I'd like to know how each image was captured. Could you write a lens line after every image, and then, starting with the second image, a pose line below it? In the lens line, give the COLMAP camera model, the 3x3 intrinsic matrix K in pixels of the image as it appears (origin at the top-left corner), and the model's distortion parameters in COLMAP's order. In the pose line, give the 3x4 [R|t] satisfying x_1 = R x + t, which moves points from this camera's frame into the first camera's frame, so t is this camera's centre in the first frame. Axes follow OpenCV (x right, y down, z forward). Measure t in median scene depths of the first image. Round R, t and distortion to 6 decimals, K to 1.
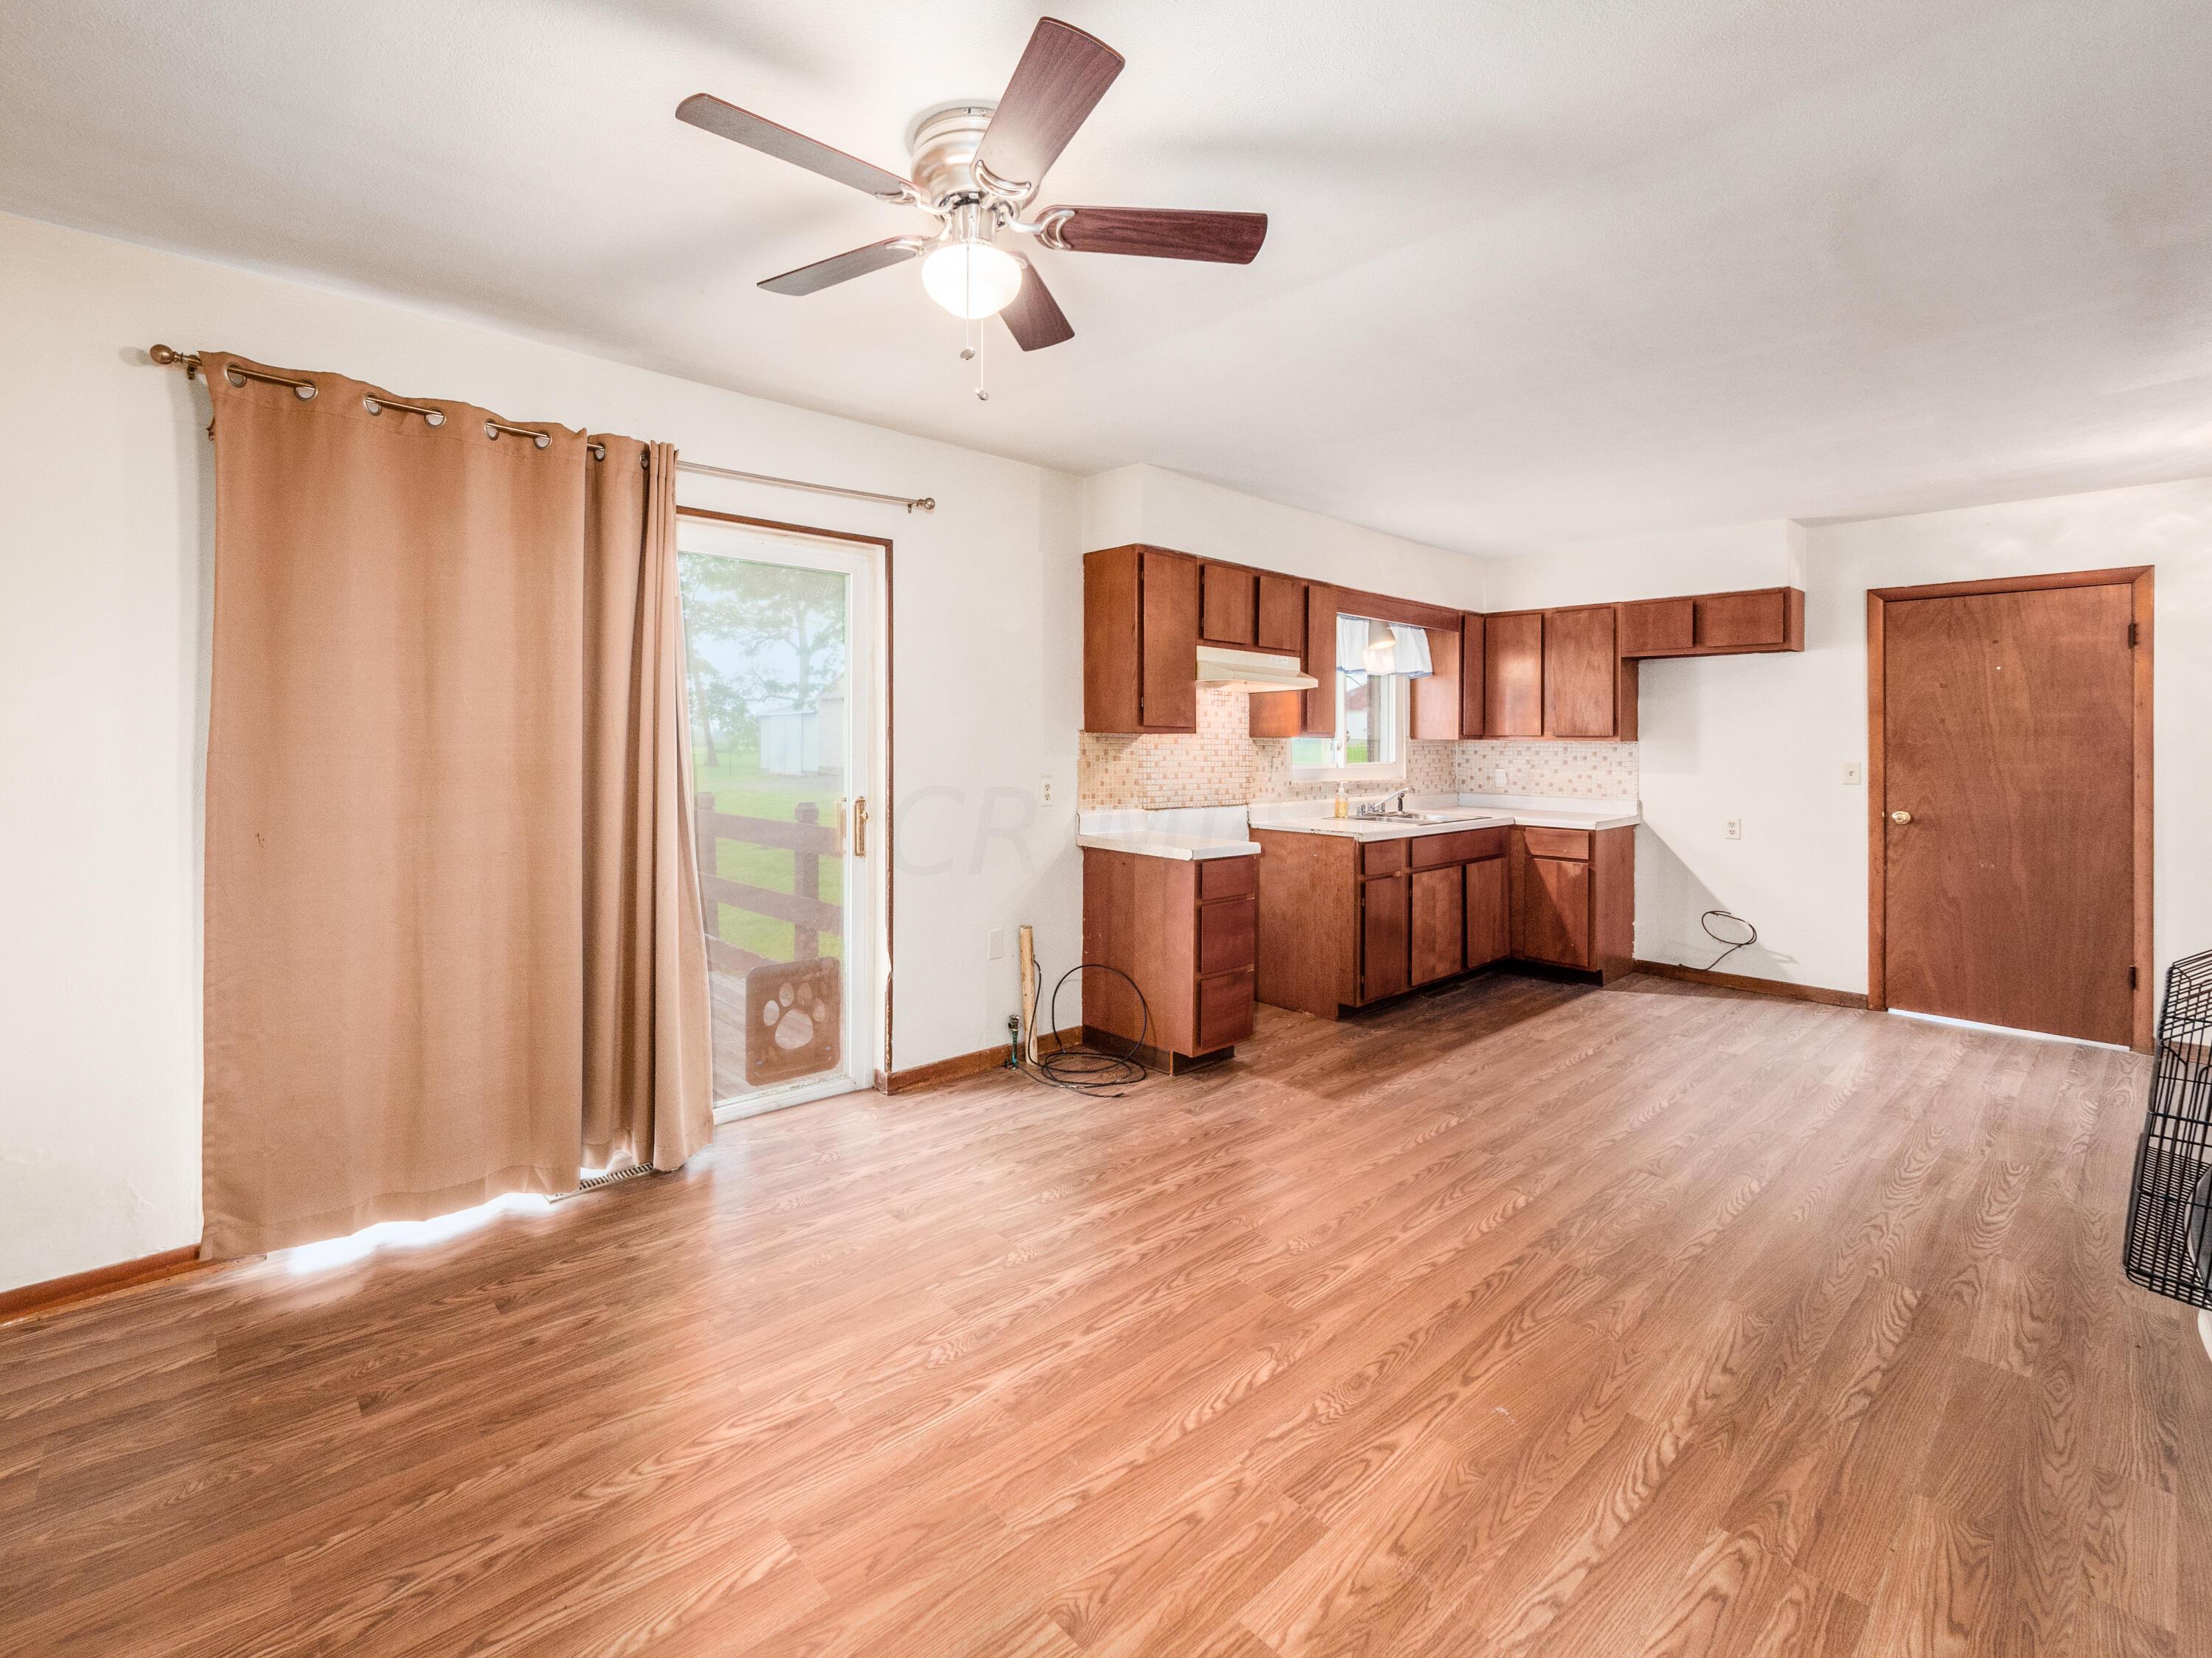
lens RADIAL K [[994.6, 0, 1052.9], [0, 994.6, 713.5], [0, 0, 1]] dist [0.000801, -0.000376]
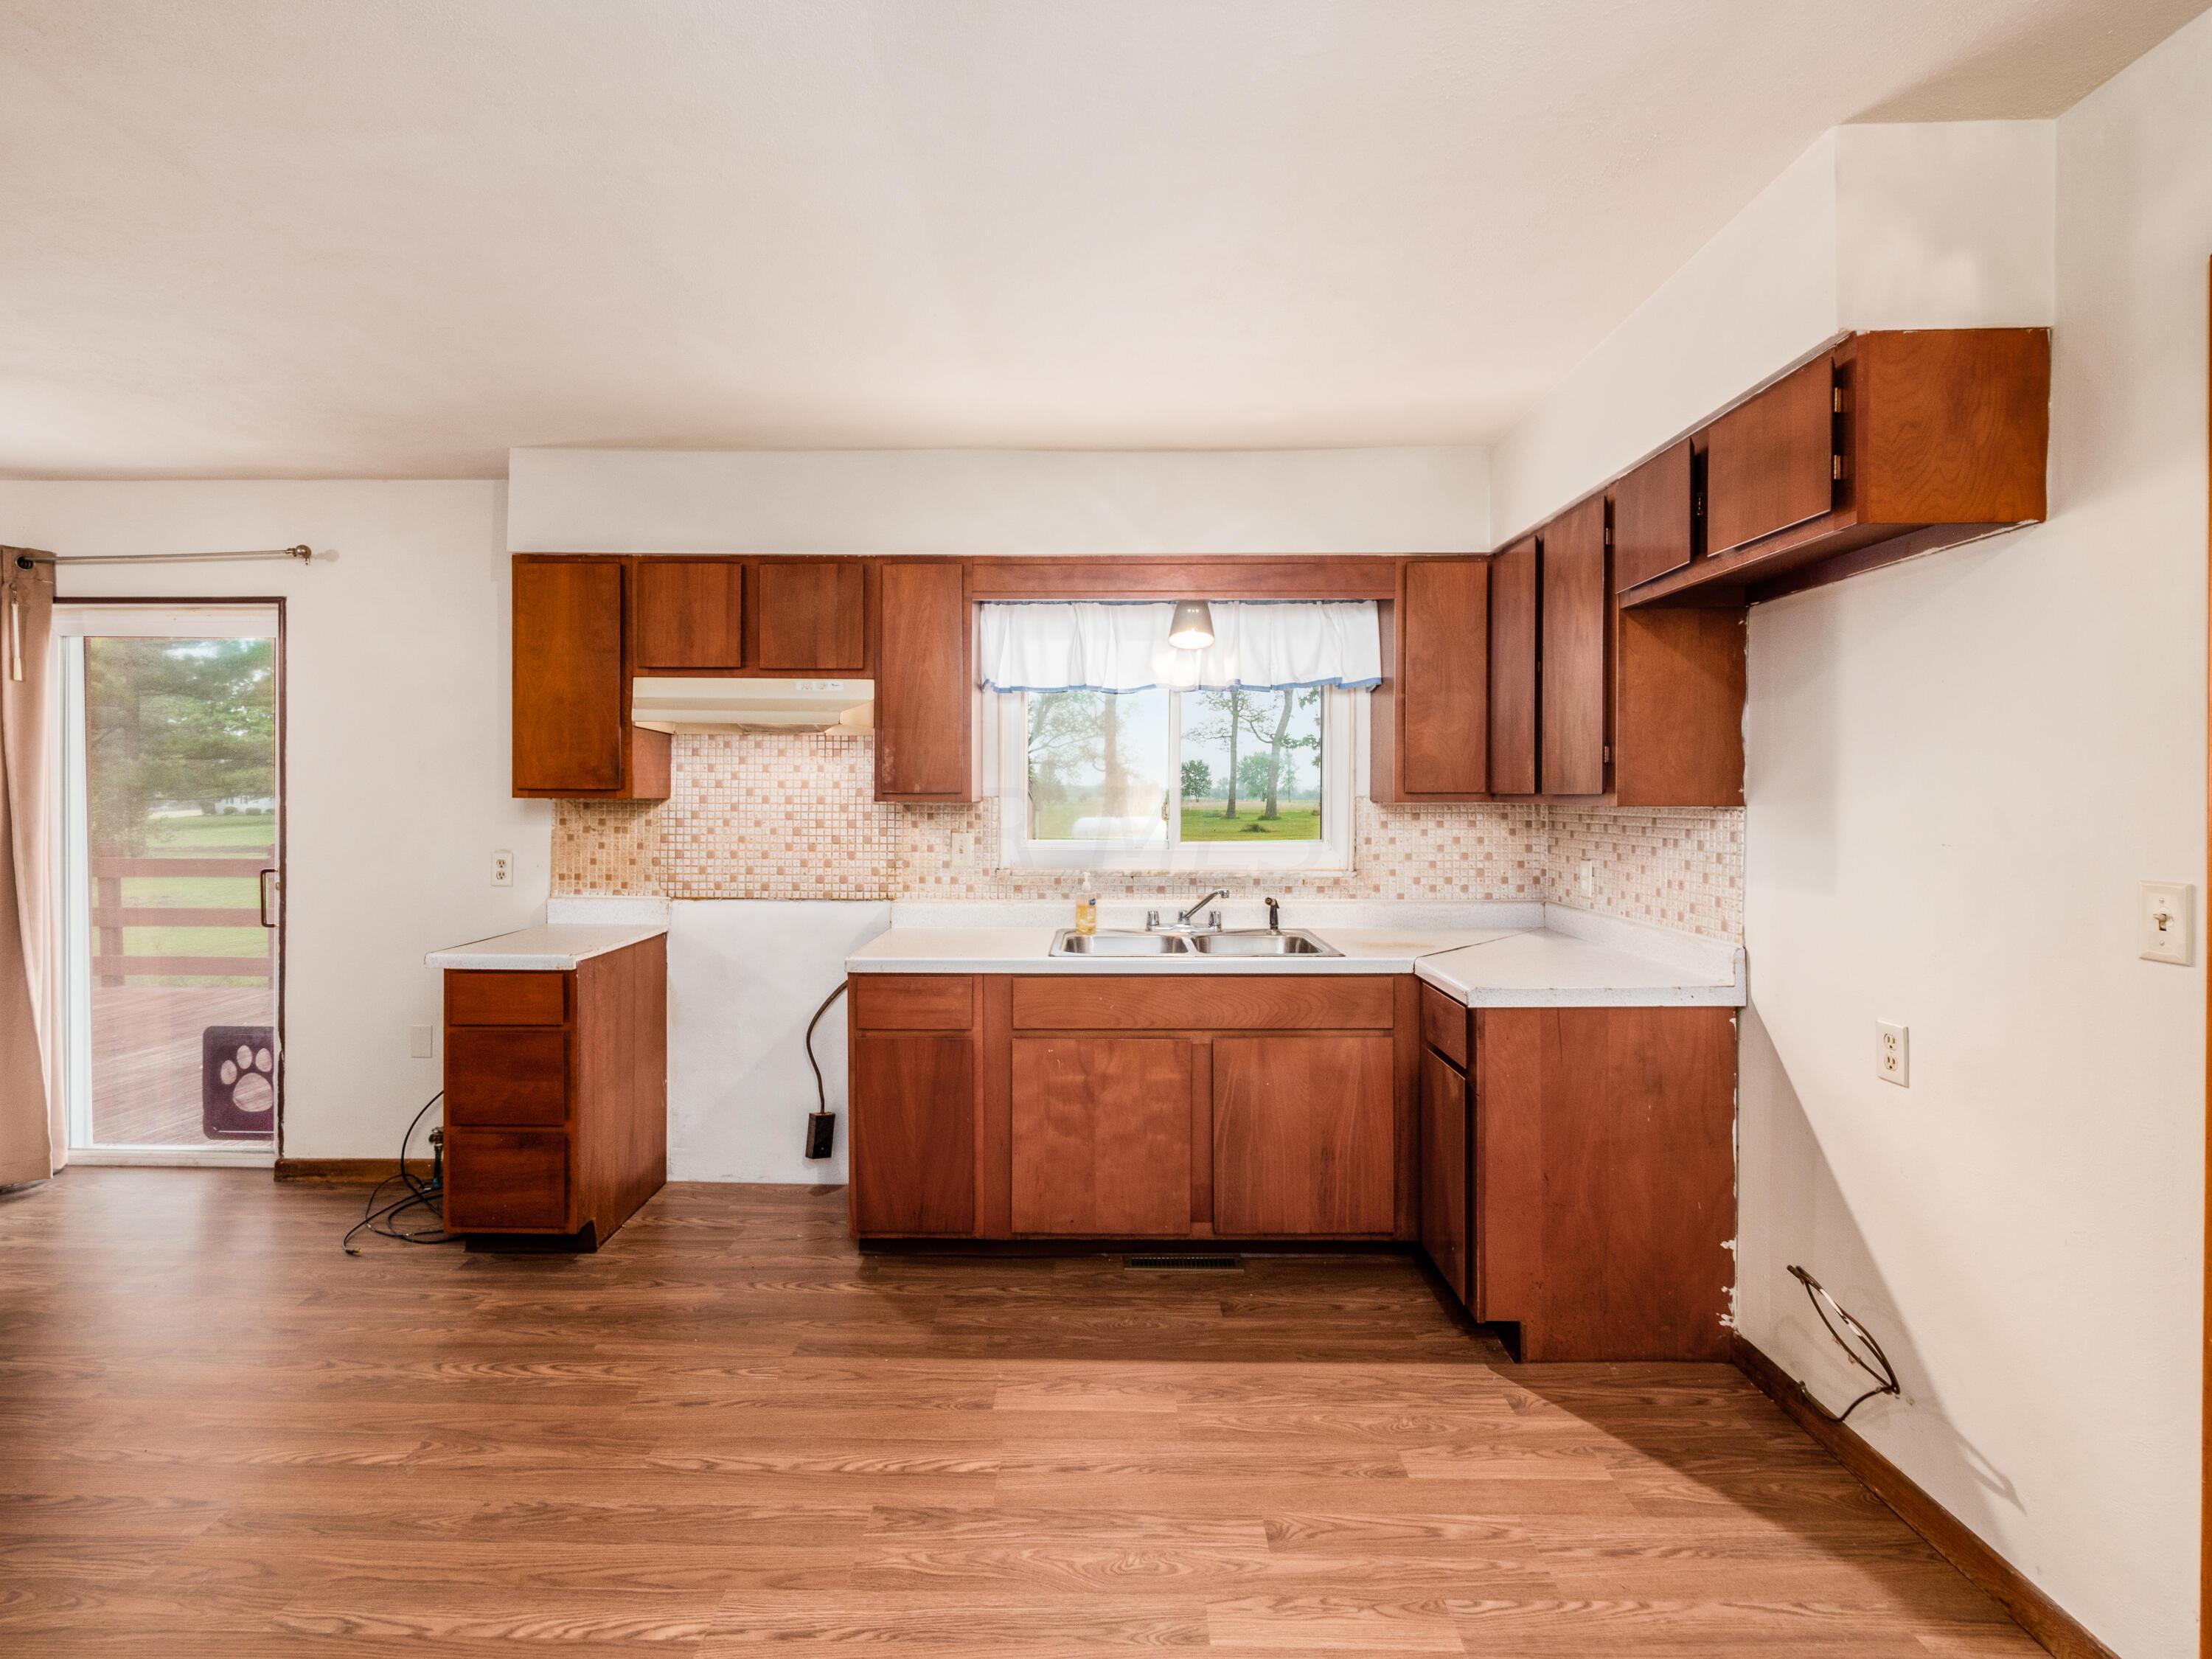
lens RADIAL K [[1024.3, 0, 1062.4], [0, 1024.3, 788.7], [0, 0, 1]] dist [0.000098, 0.000365]
pose [[0.736976, -0.011099, -0.675828, 0.798388], [0.023181, 0.999692, 0.008861, 0.012864], [0.675522, -0.022197, 0.737006, 0.597209]]
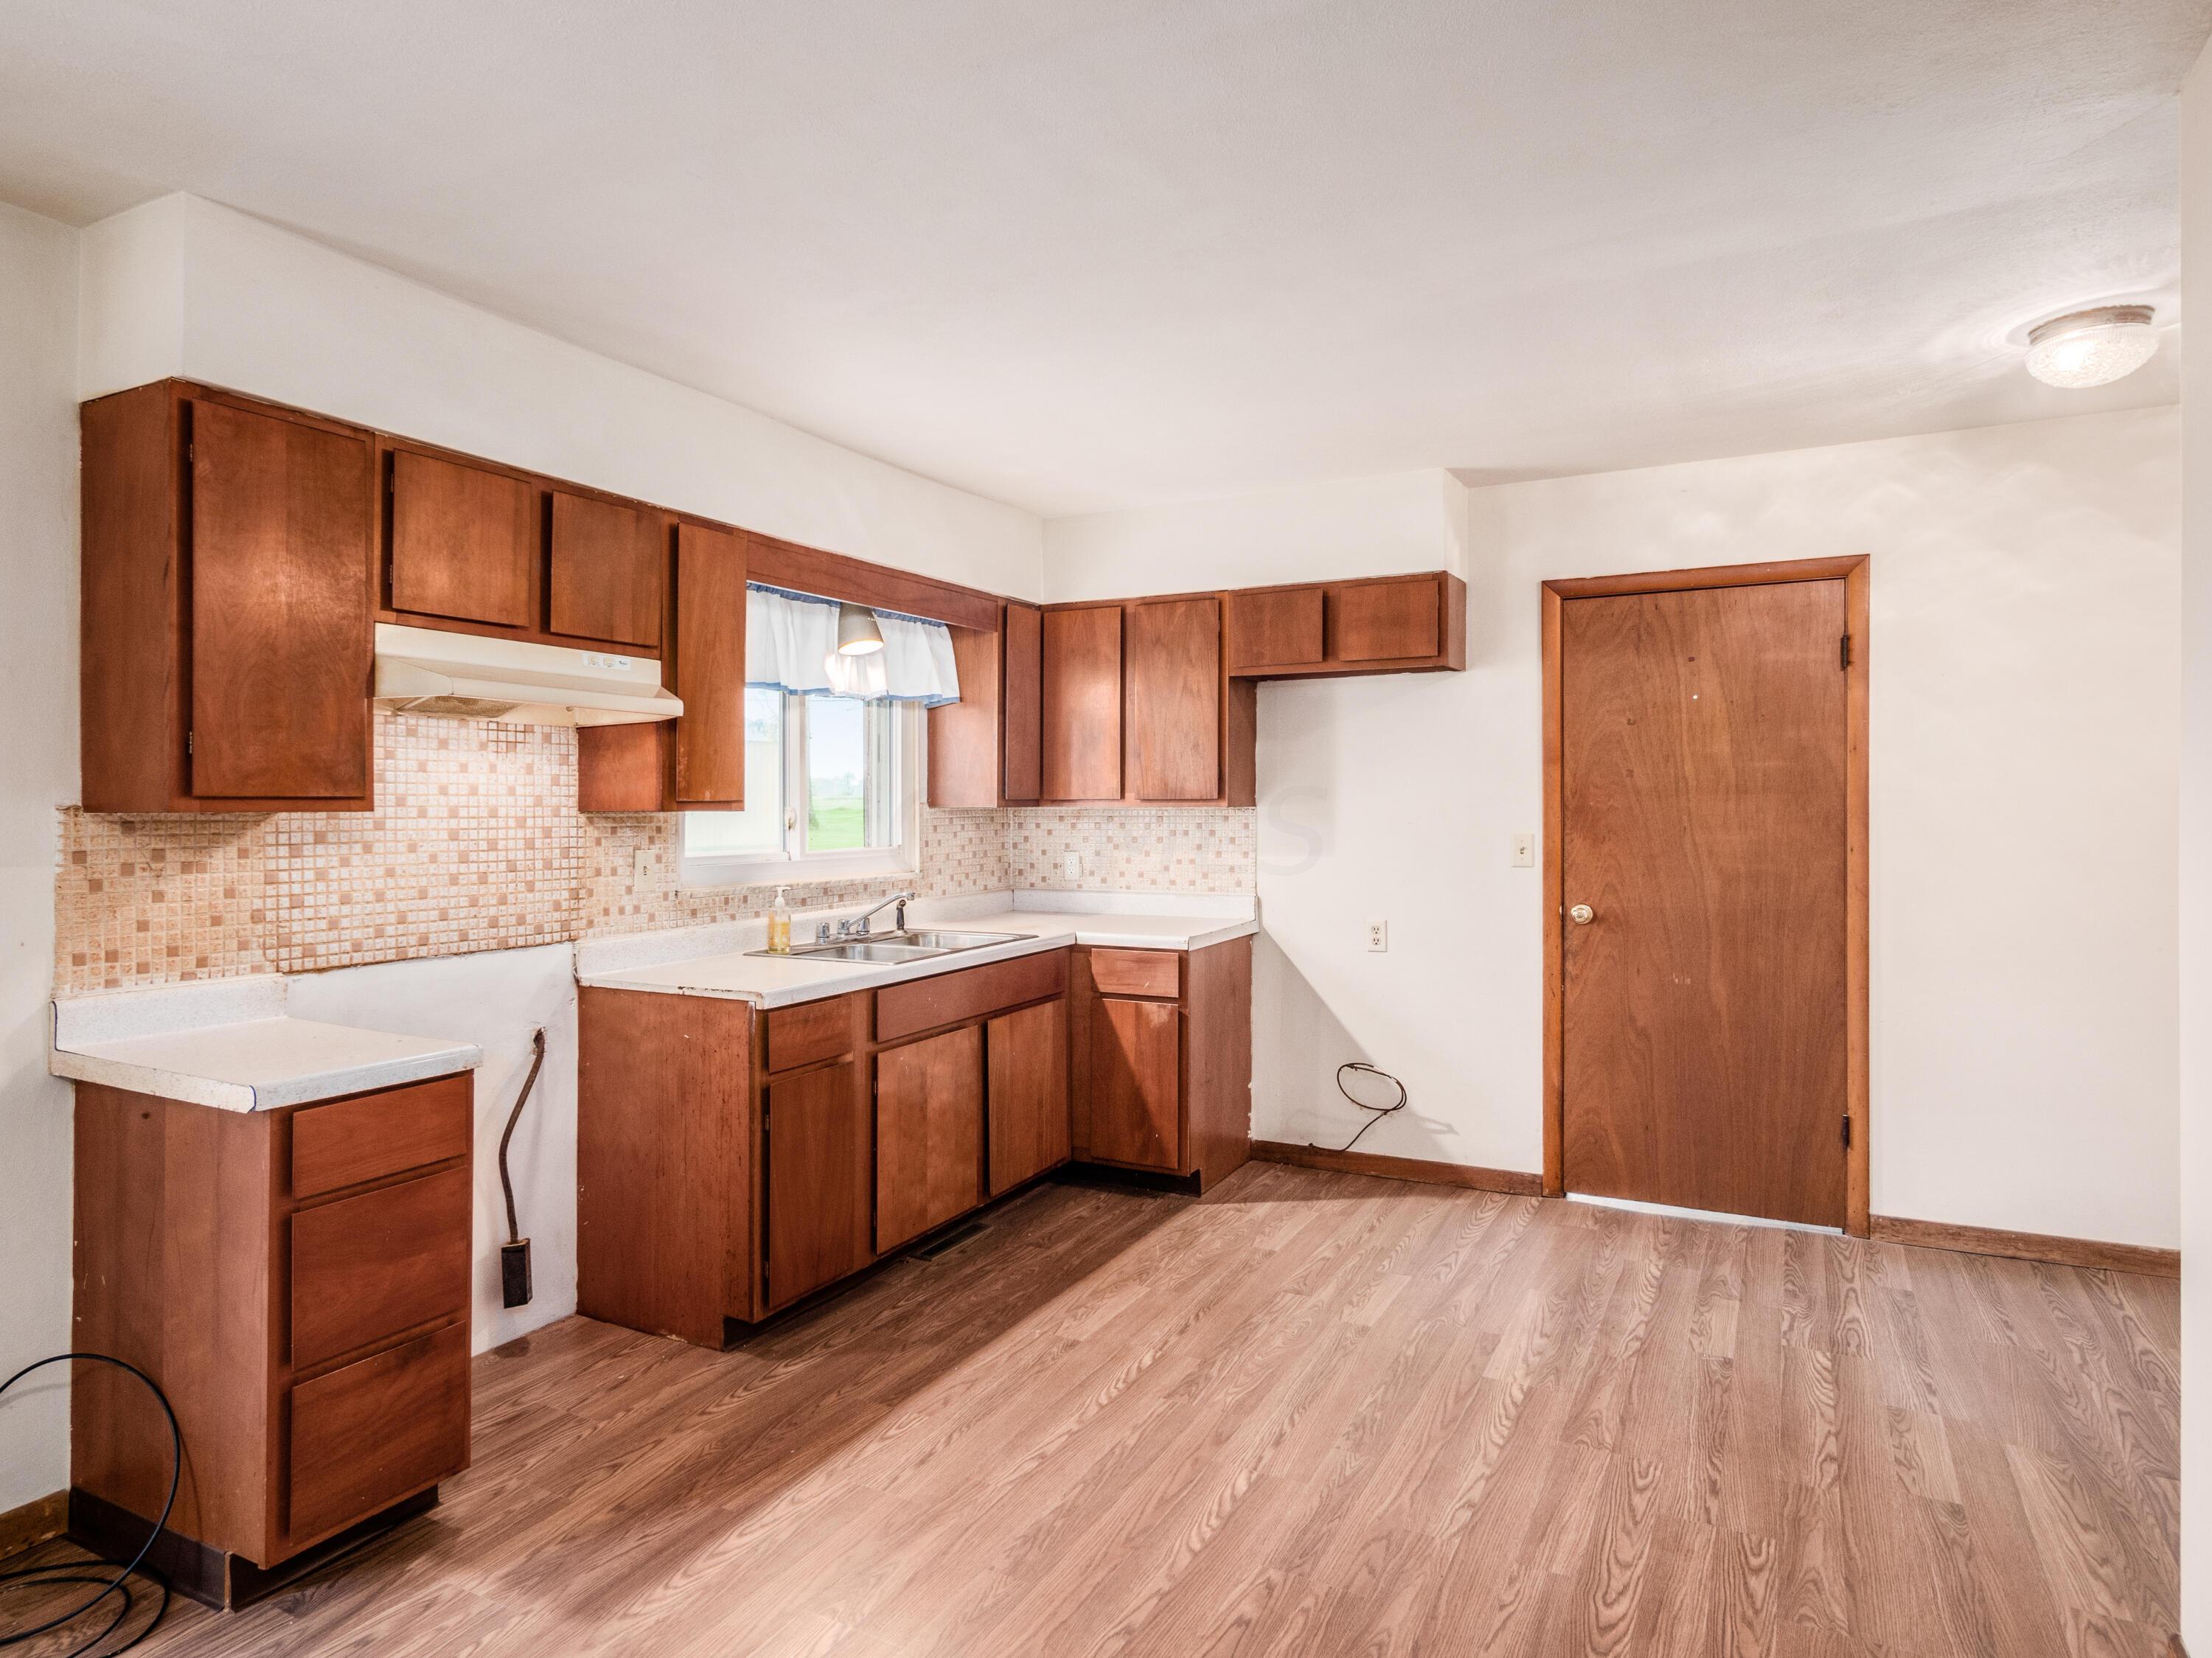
lens RADIAL K [[1319.1, 0, 1098.4], [0, 1319.1, 776.1], [0, 0, 1]] dist [-0.001137, 0.001087]
pose [[0.933974, -0.006765, 0.357278, 0.217697], [0.003698, 0.999950, 0.009264, -0.000275], [-0.357323, -0.007331, 0.933952, 0.271755]]
